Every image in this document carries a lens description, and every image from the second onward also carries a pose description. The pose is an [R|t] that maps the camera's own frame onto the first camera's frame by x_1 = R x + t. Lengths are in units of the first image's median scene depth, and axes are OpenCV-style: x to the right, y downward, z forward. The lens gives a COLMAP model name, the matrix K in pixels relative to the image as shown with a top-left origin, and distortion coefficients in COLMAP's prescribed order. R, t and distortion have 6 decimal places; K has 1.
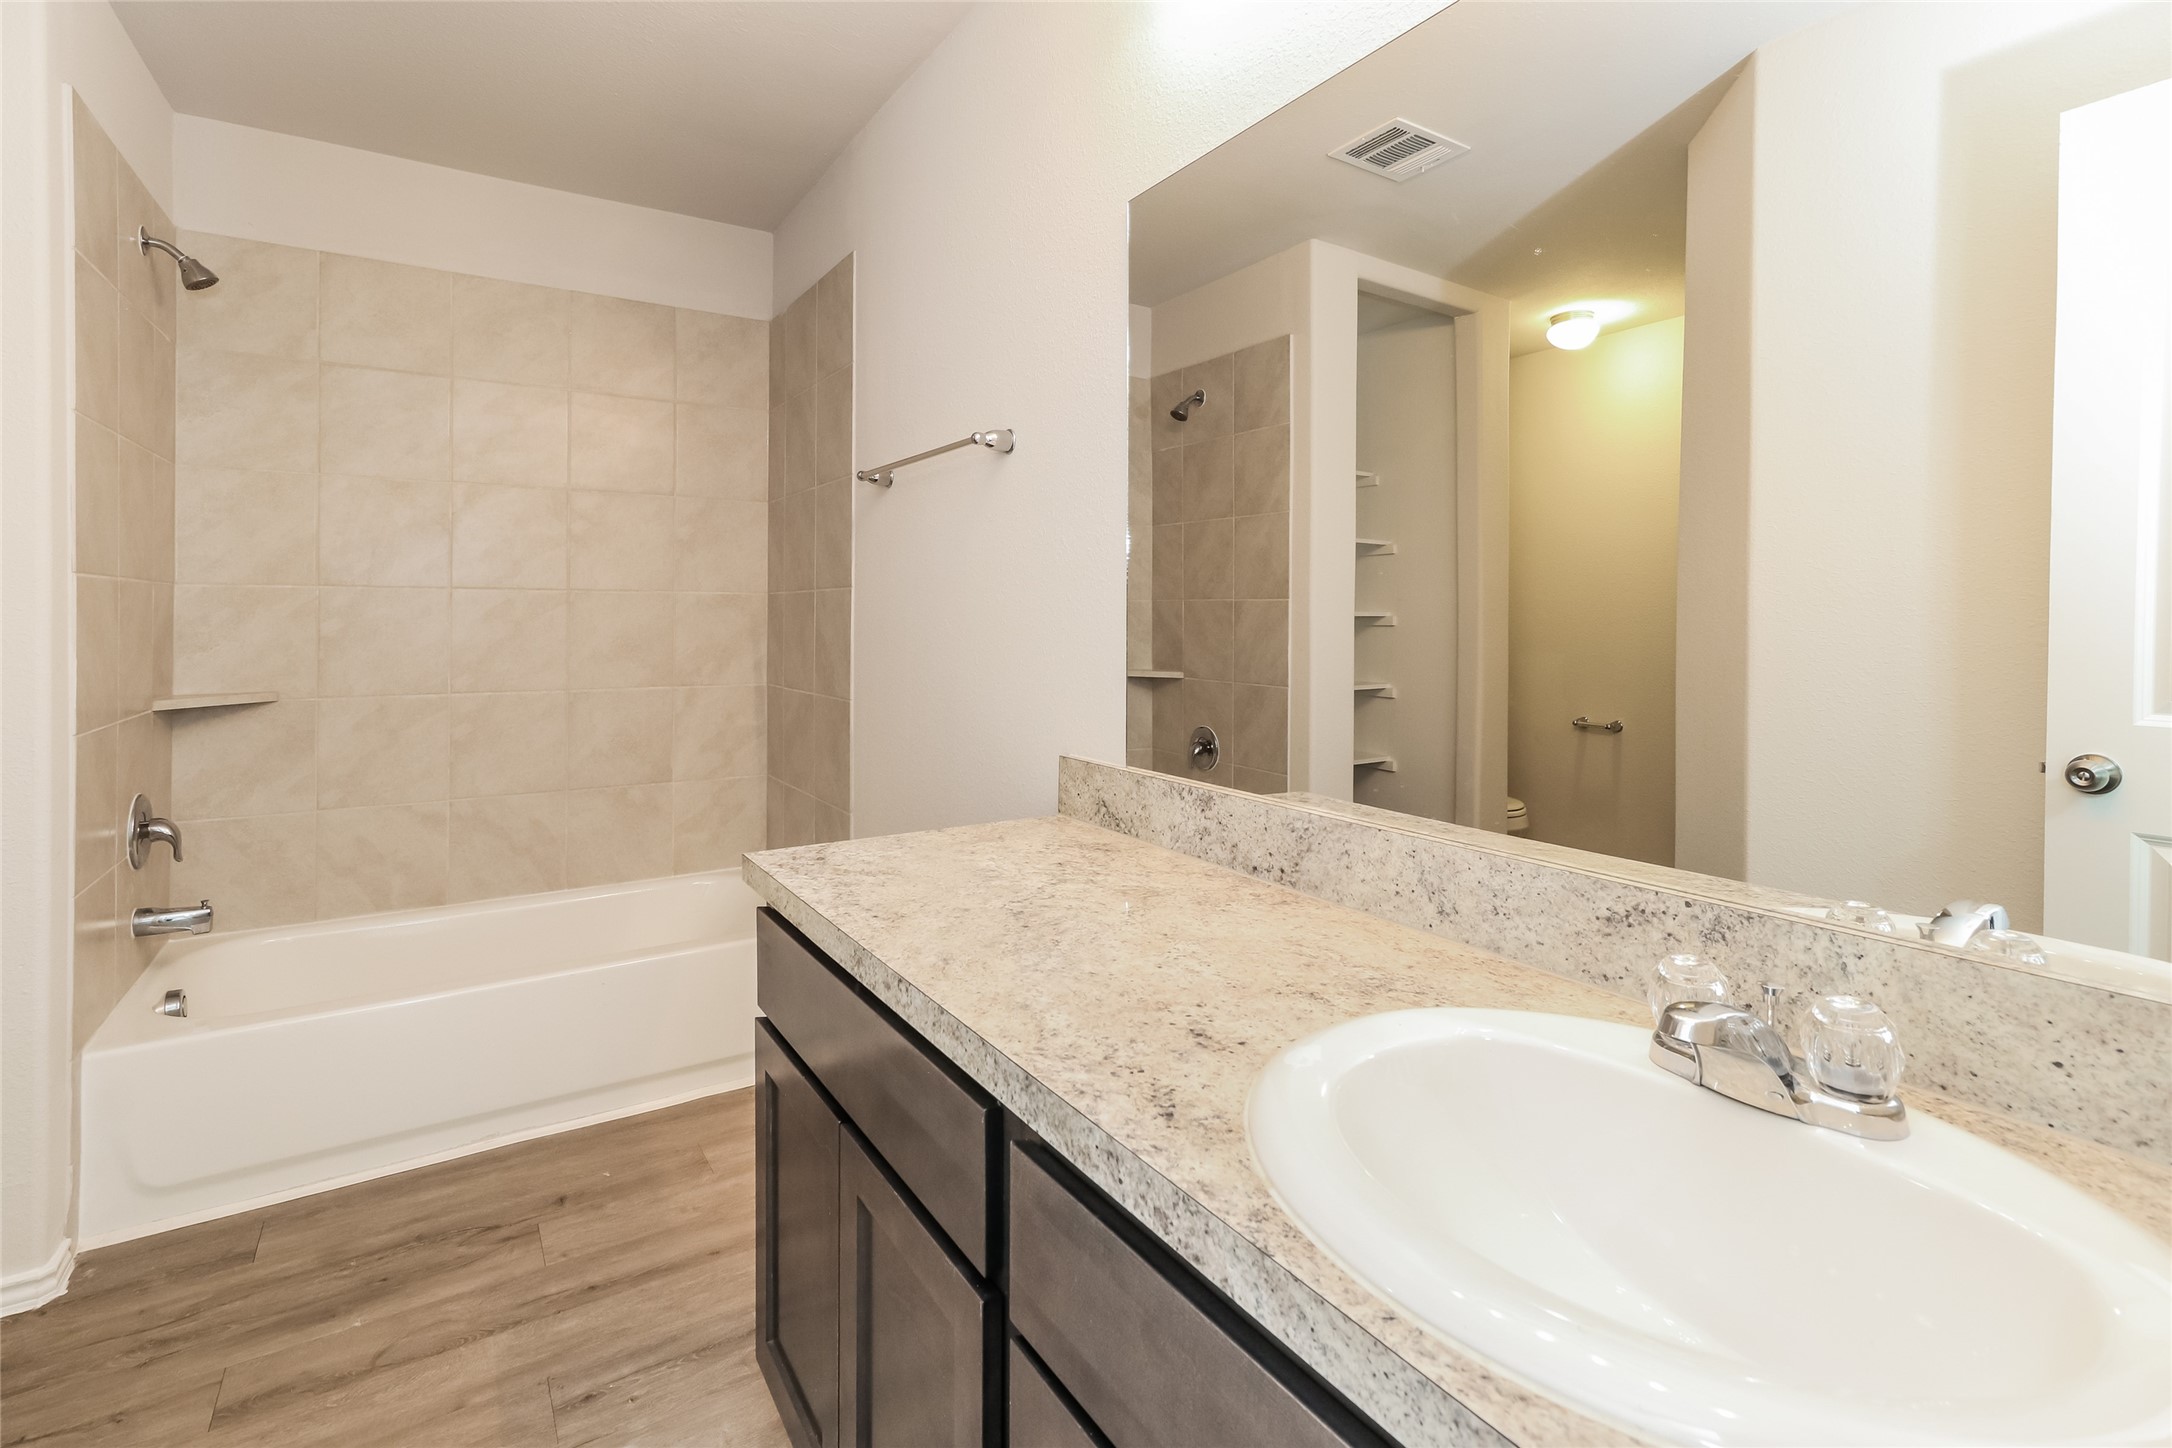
lens RADIAL K [[1002.6, 0, 1063.7], [0, 1002.6, 638.8], [0, 0, 1]] dist [0.016934, 0.000477]
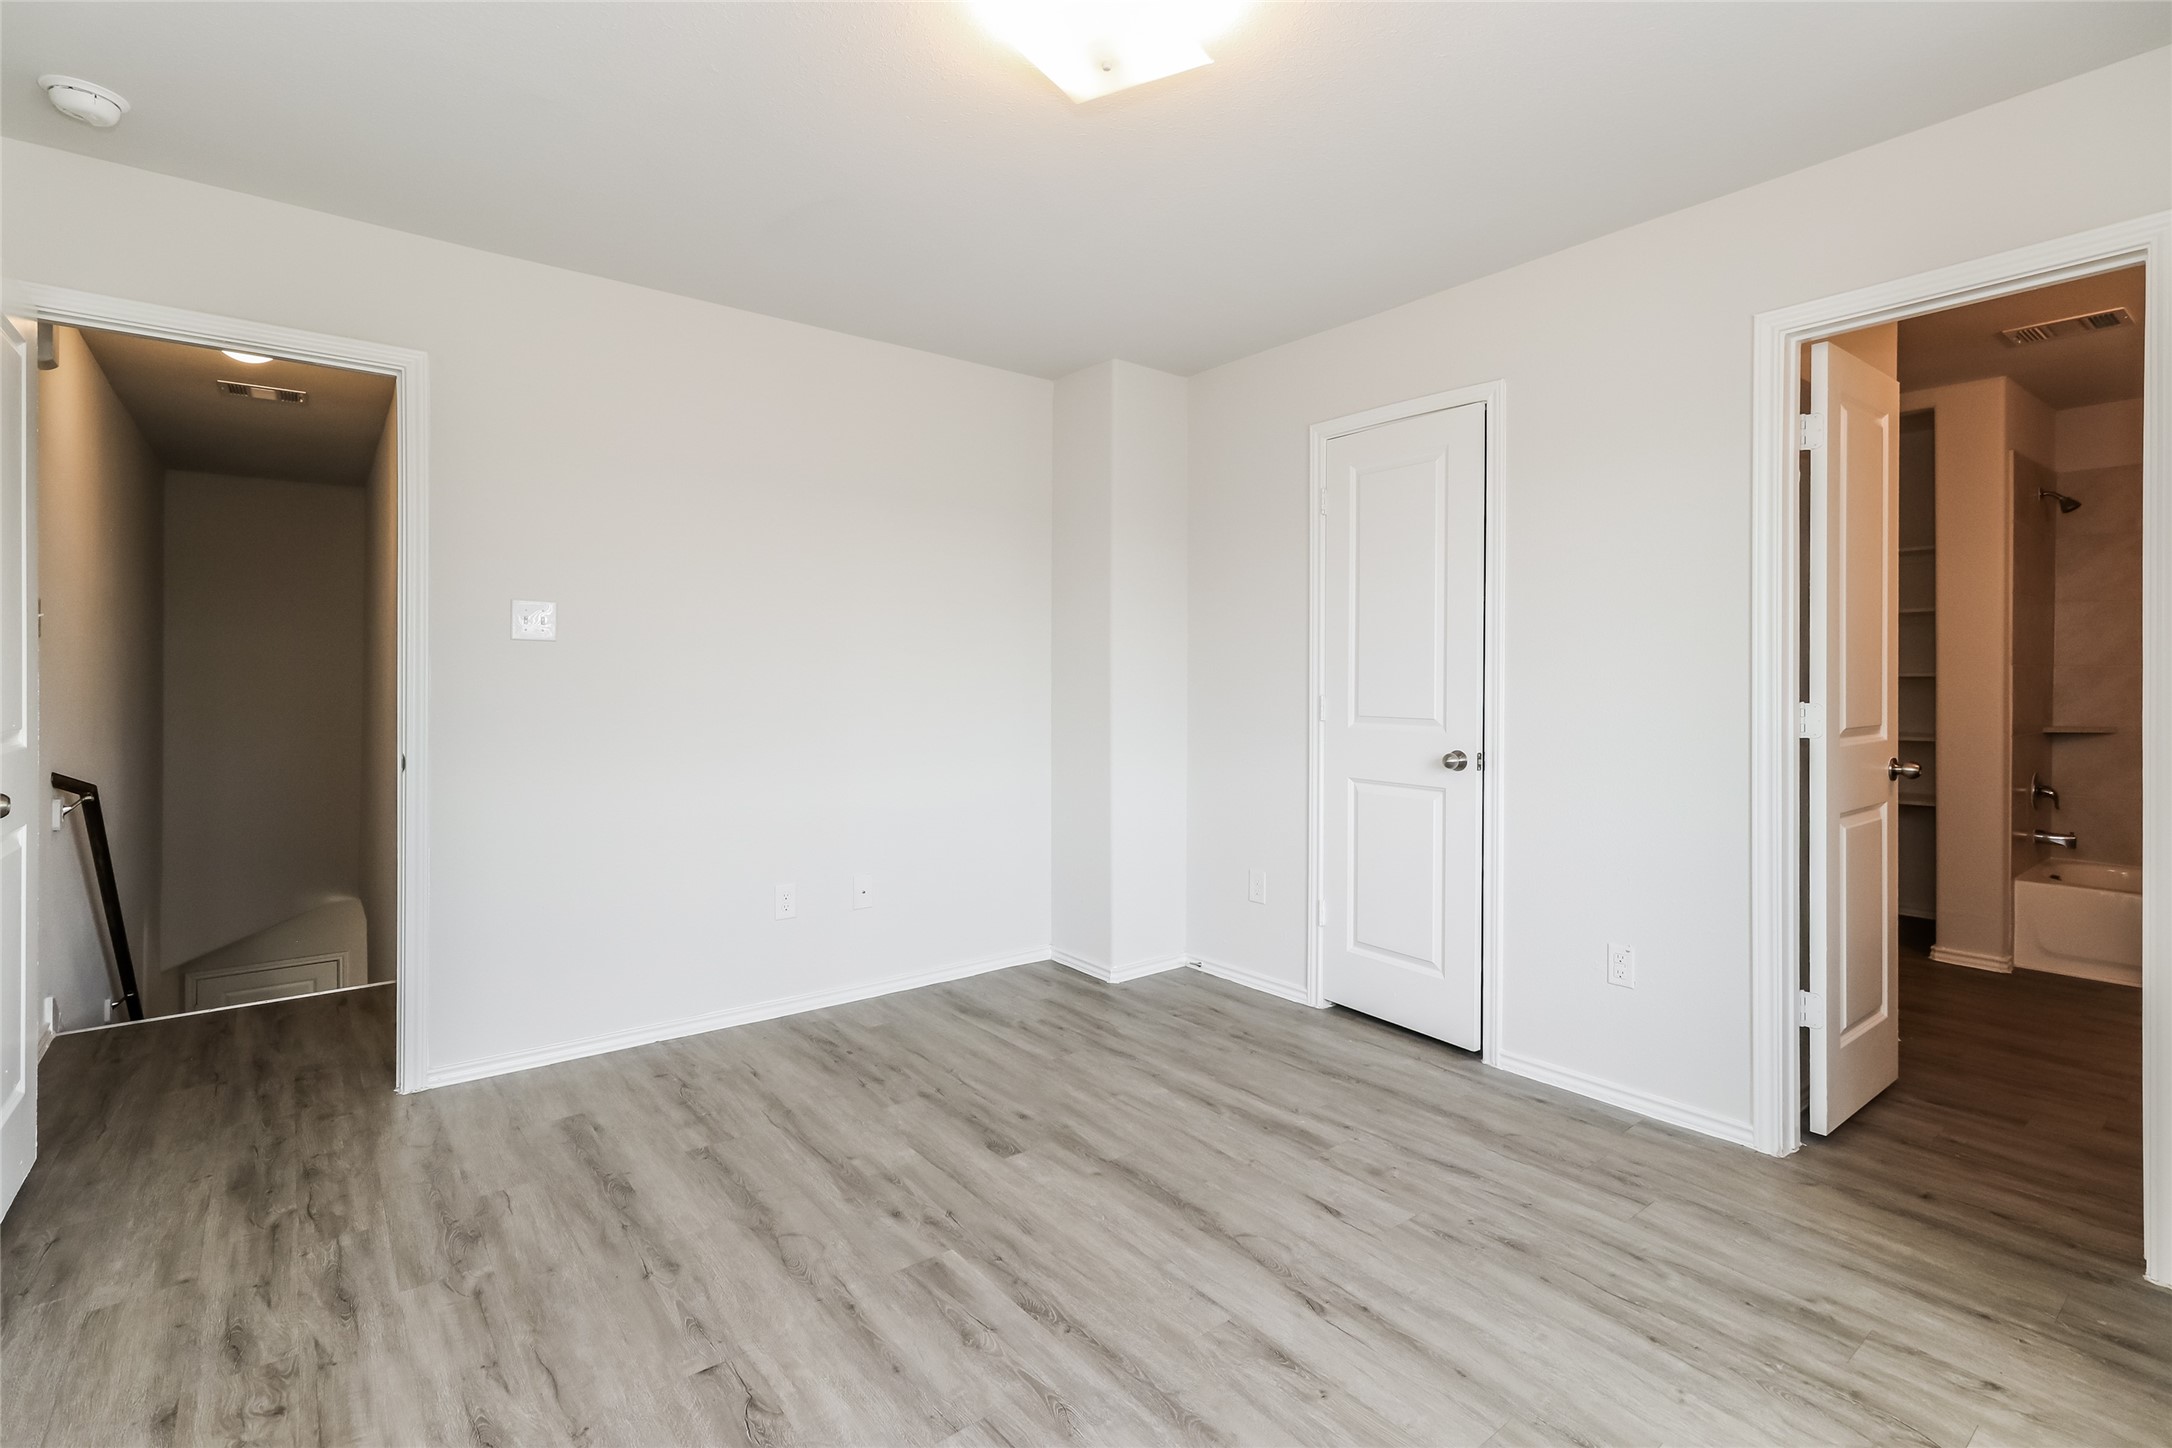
lens RADIAL K [[1002.6, 0, 1099.9], [0, 1002.6, 688.7], [0, 0, 1]] dist [0.016934, 0.000477]
pose [[0.118152, -0.003973, -0.992988, 0.825974], [-0.004944, 0.999977, -0.004589, 0.004920], [0.992983, 0.005451, 0.118130, -1.024515]]
